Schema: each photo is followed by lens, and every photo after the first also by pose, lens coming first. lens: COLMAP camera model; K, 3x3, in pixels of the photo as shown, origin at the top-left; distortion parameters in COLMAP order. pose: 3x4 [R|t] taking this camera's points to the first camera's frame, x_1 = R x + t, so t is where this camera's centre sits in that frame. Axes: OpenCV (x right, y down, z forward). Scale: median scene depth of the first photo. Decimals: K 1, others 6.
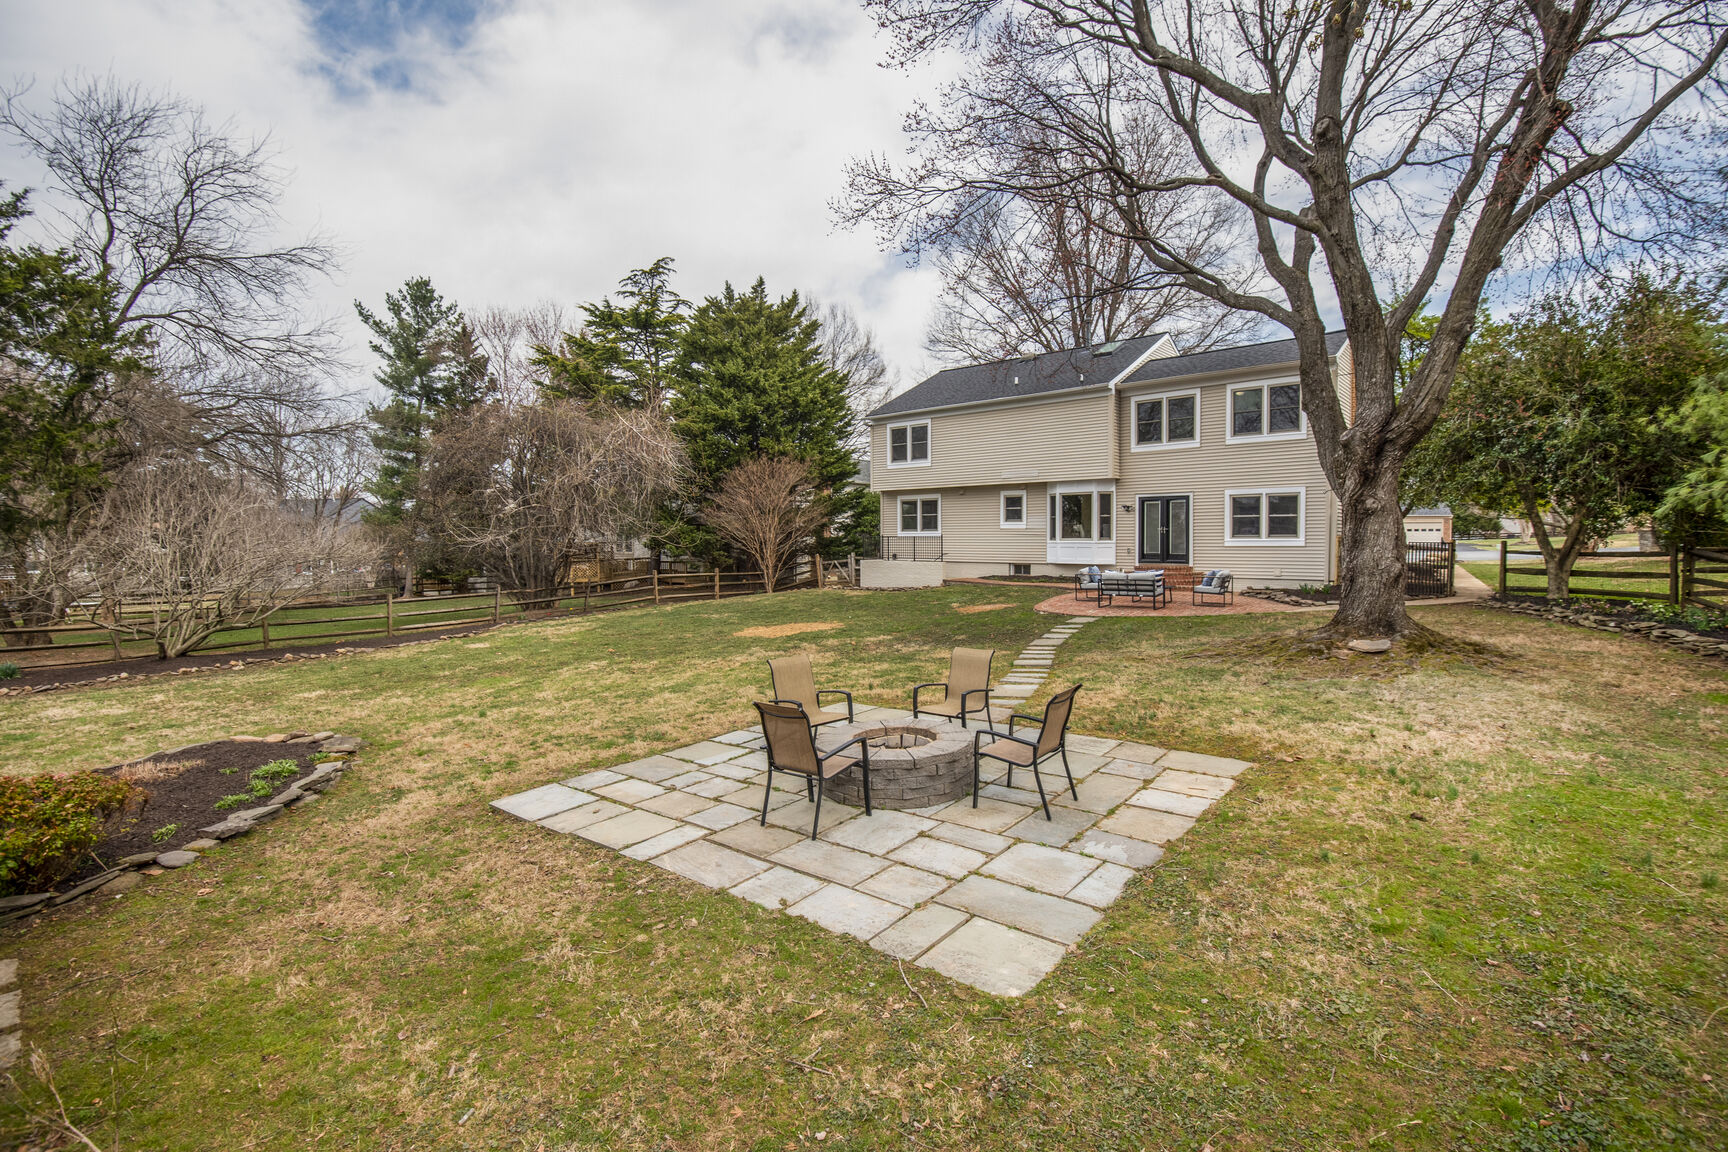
lens RADIAL K [[796.5, 0, 869.4], [0, 796.5, 578.4], [0, 0, 1]] dist [0.005439, -0.009860]
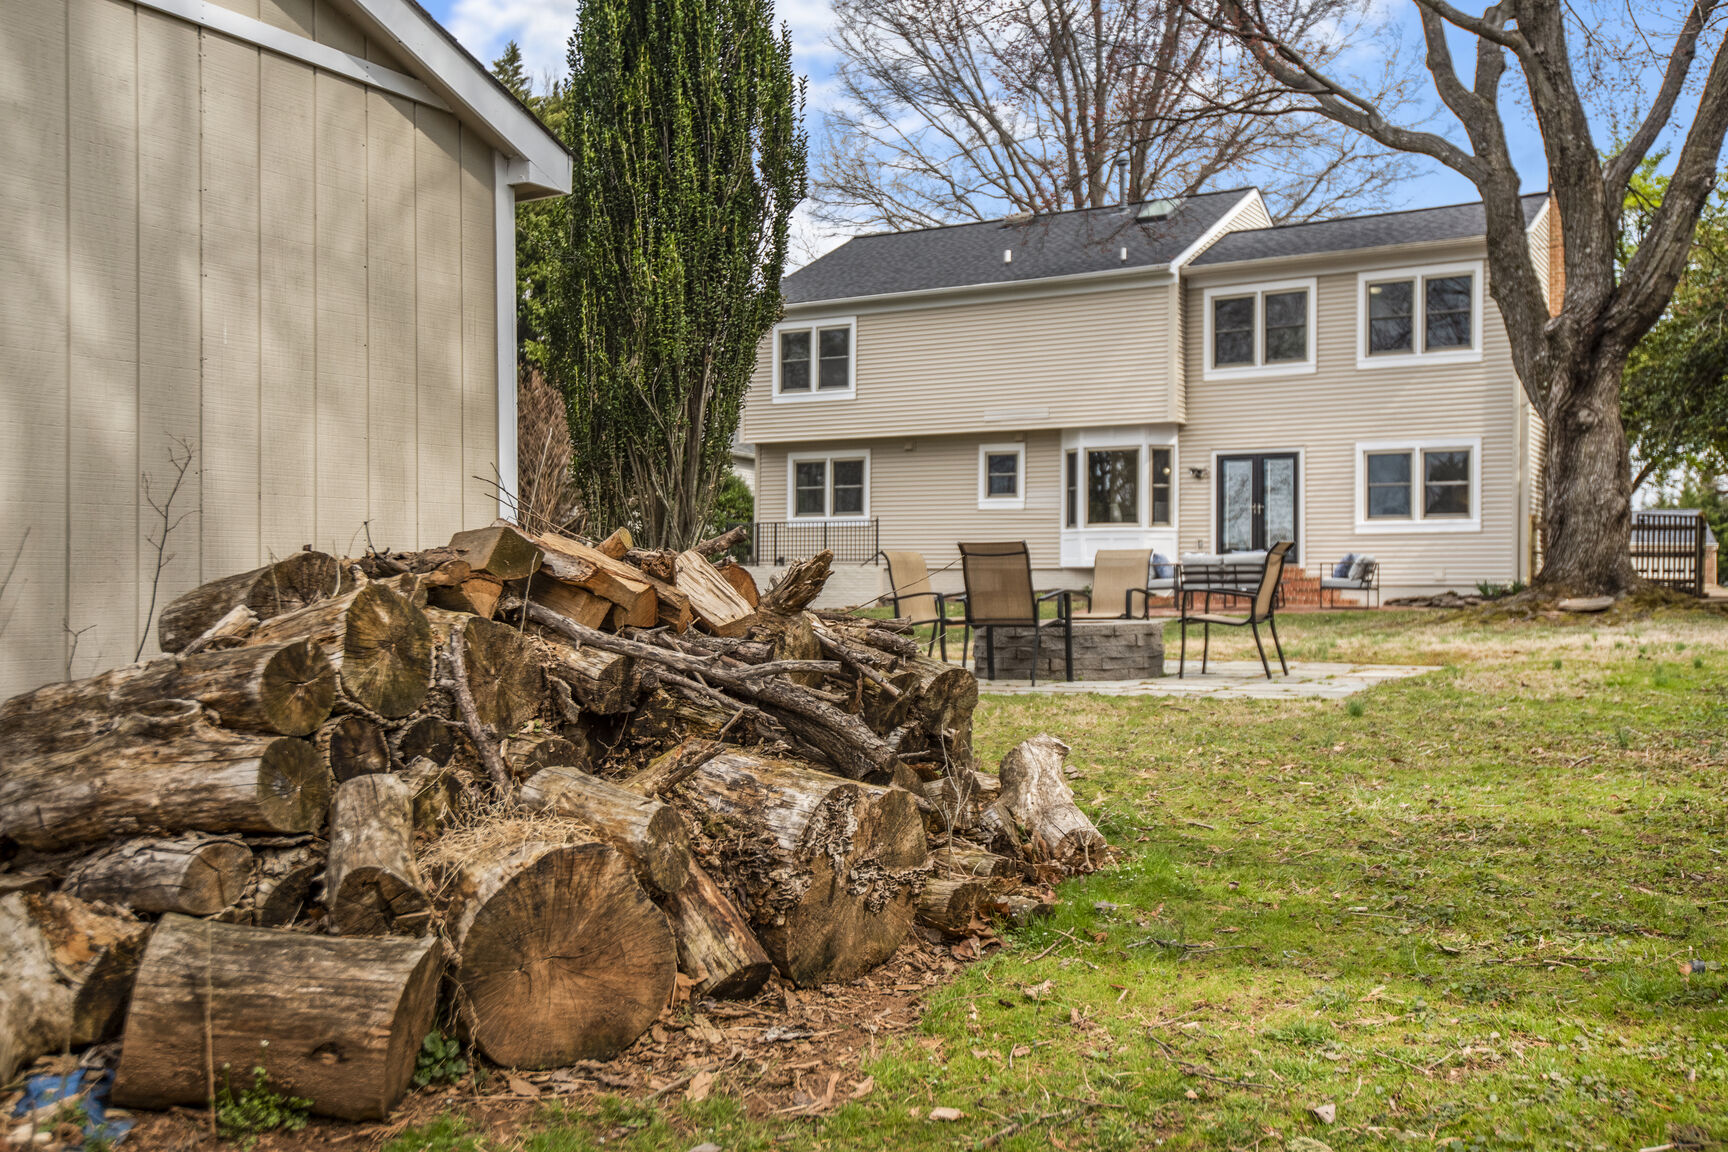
lens RADIAL K [[1694.1, 0, 867.1], [0, 1694.1, 580.7], [0, 0, 1]] dist [0.131019, 0.000000]
pose [[0.984920, 0.018119, 0.172060, -0.148775], [-0.006862, 0.997810, -0.065795, 0.083546], [-0.172875, 0.063622, 0.982887, -0.225877]]
